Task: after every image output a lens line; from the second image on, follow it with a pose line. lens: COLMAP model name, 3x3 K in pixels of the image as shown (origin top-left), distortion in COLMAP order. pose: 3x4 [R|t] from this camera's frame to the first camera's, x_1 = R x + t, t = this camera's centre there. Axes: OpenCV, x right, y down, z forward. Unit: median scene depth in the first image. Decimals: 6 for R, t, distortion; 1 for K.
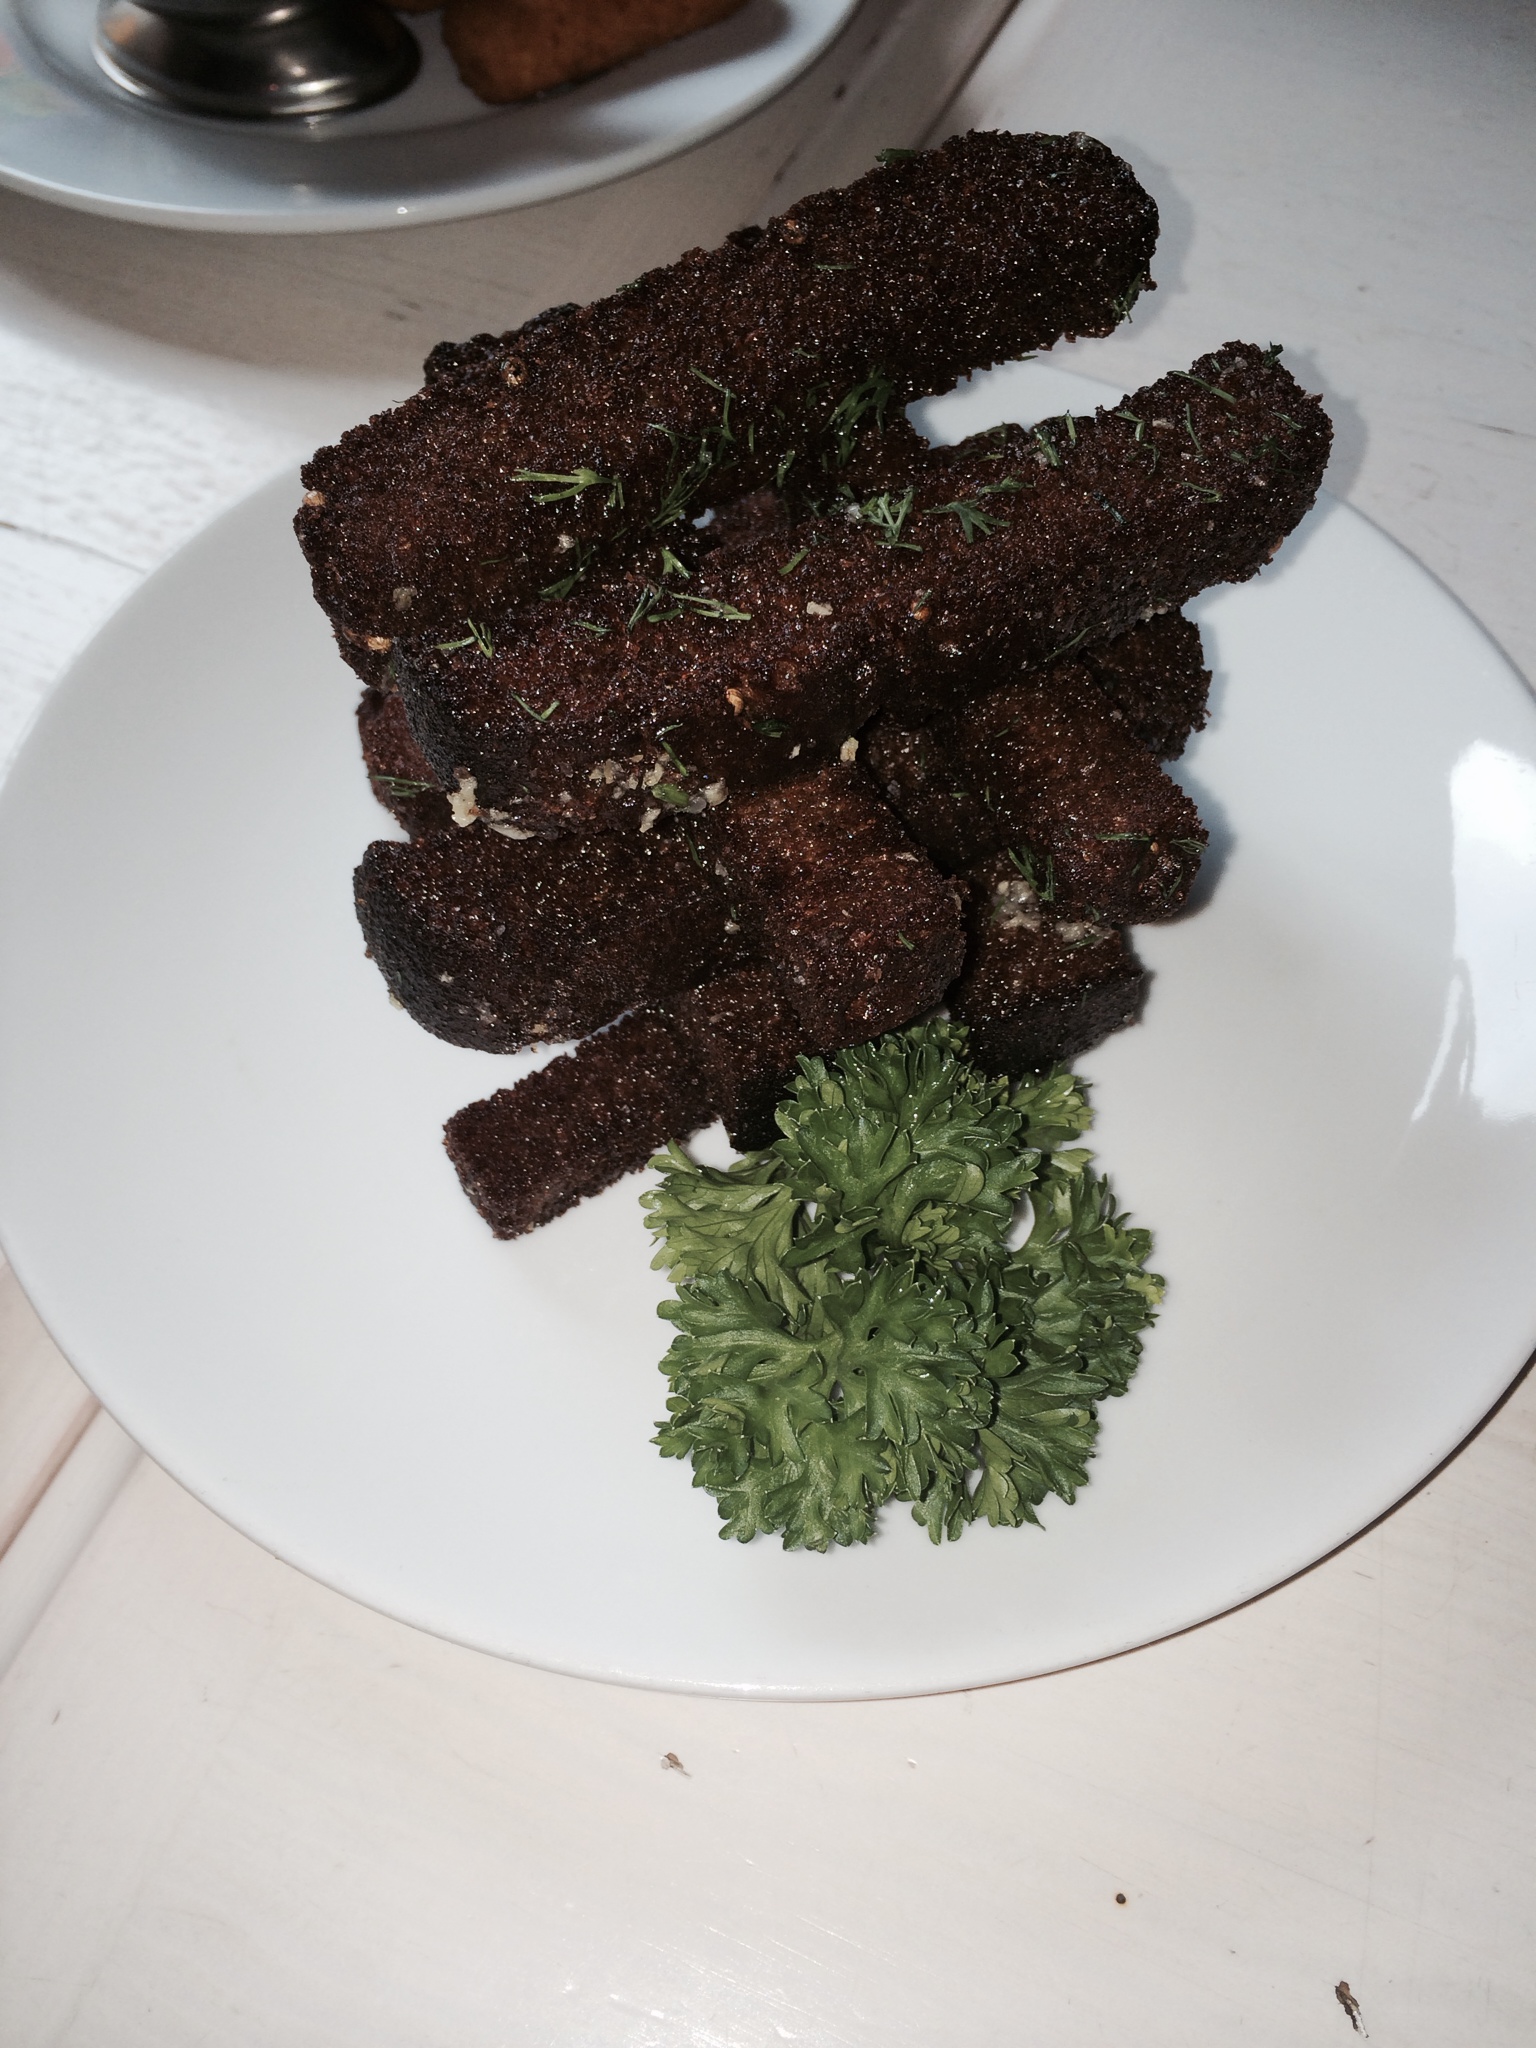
lens RADIAL K [[1772.9, 0, 810.8], [0, 1772.9, 1025.5], [0, 0, 1]] dist [0.005263, -0.000014]
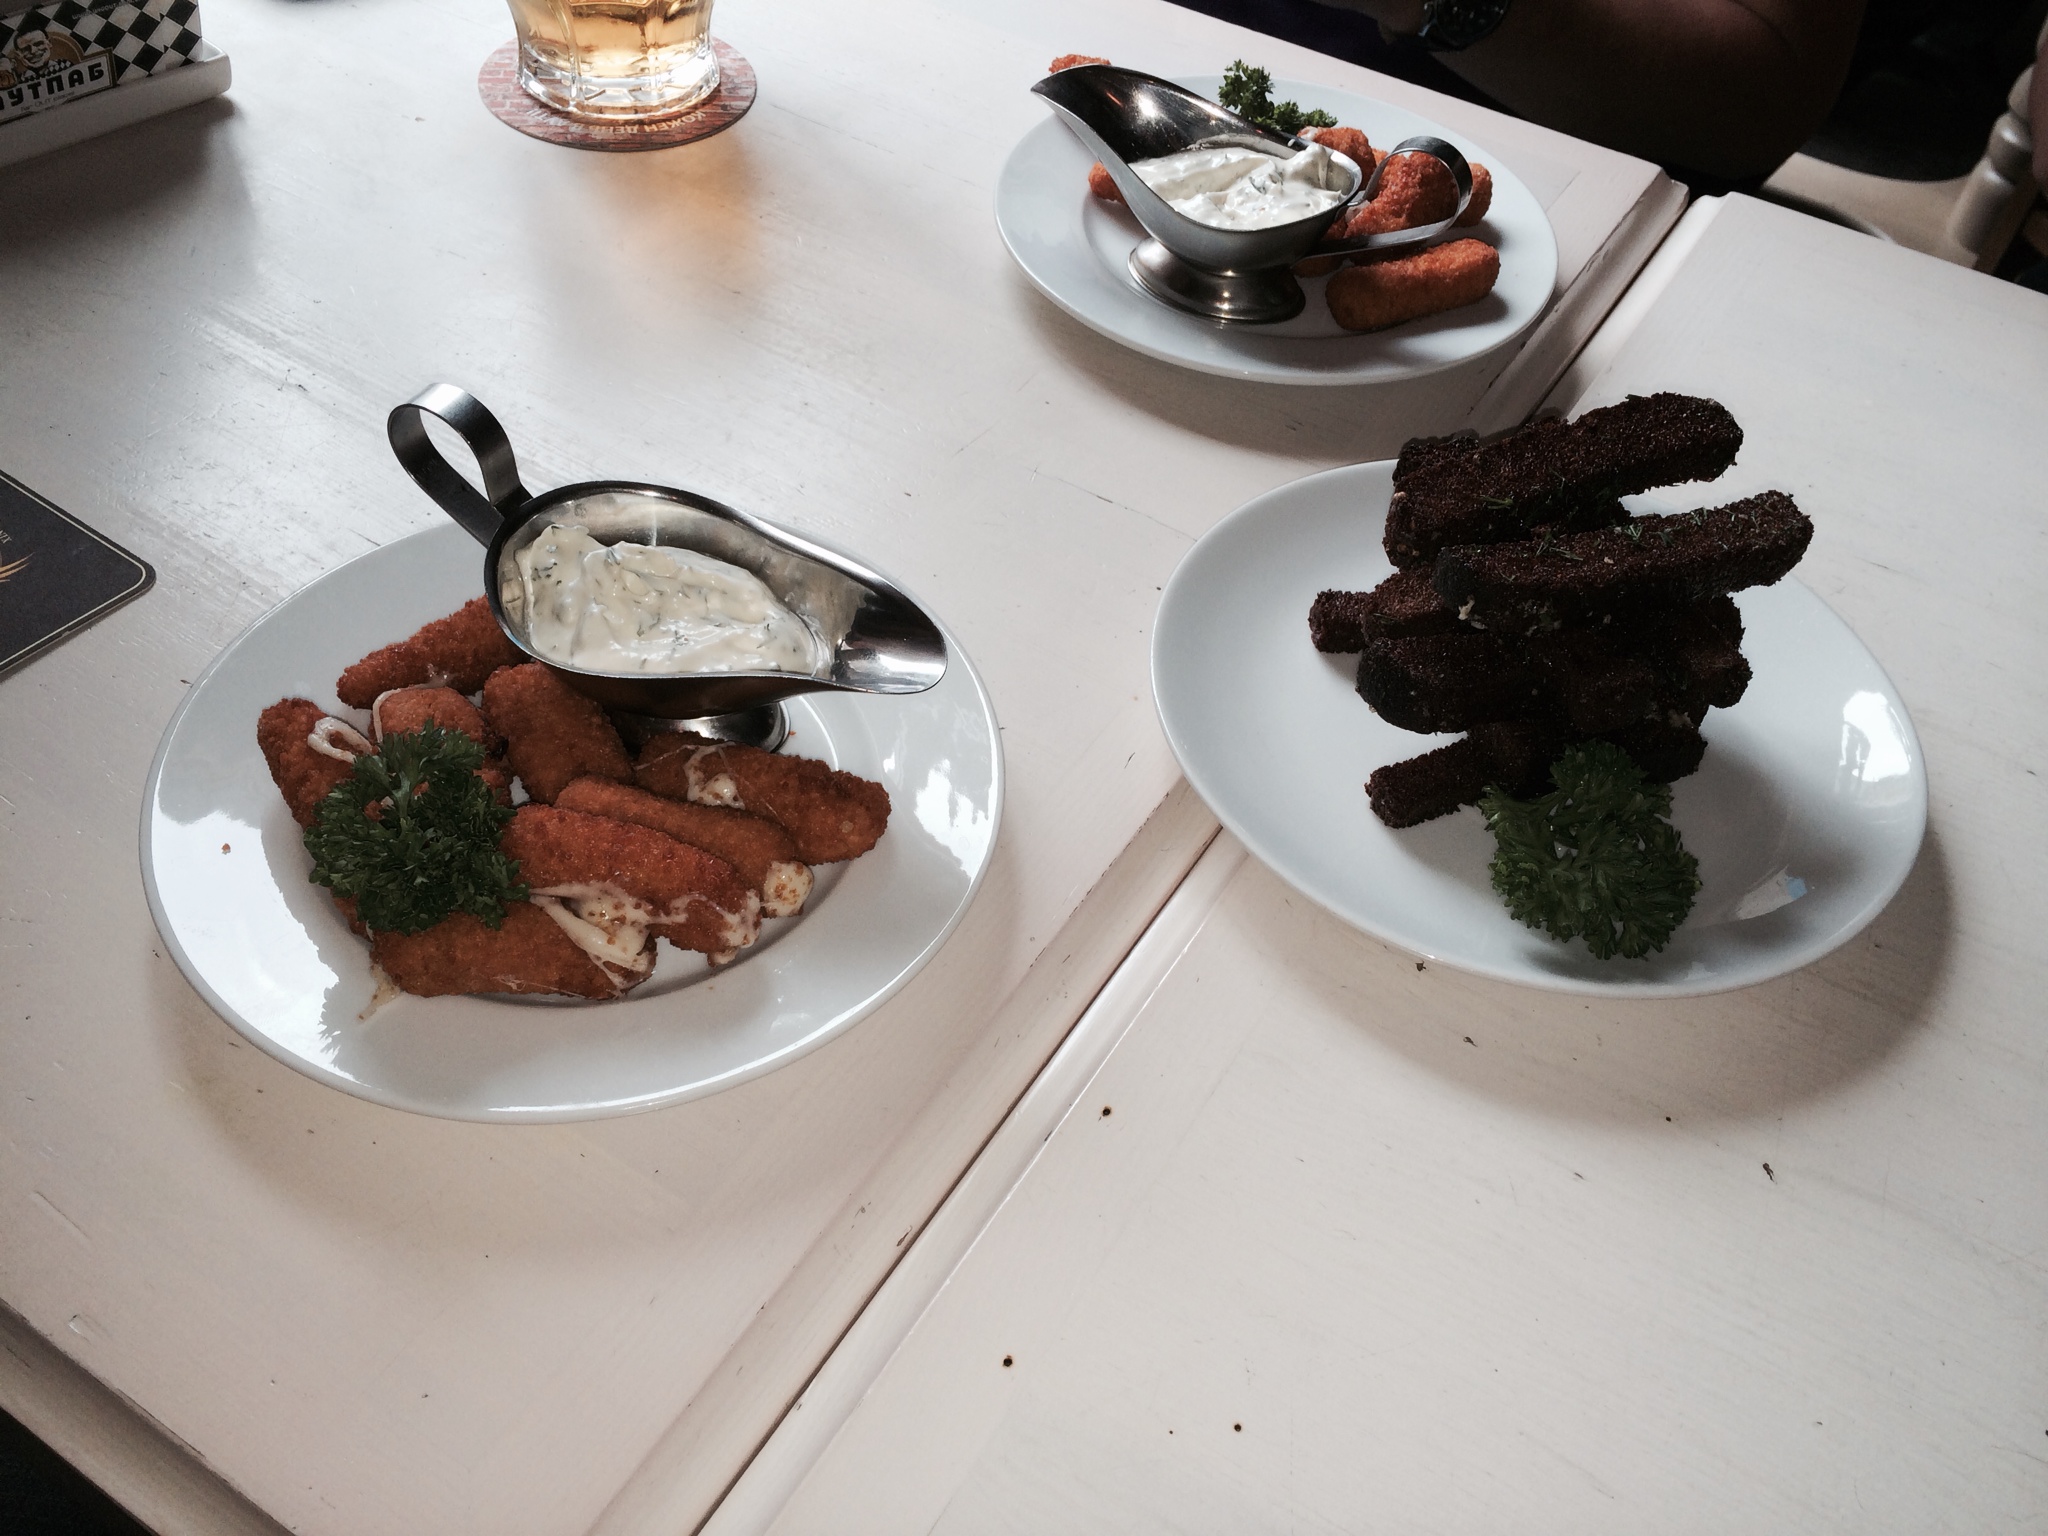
lens RADIAL K [[1772.9, 0, 1024.0], [0, 1772.9, 768.0], [0, 0, 1]] dist [0.005263, -0.000014]
pose [[0.984918, 0.155156, -0.076577, -0.501924], [-0.167516, 0.965869, -0.197574, 0.602703], [0.043309, 0.207422, 0.977292, -1.270343]]
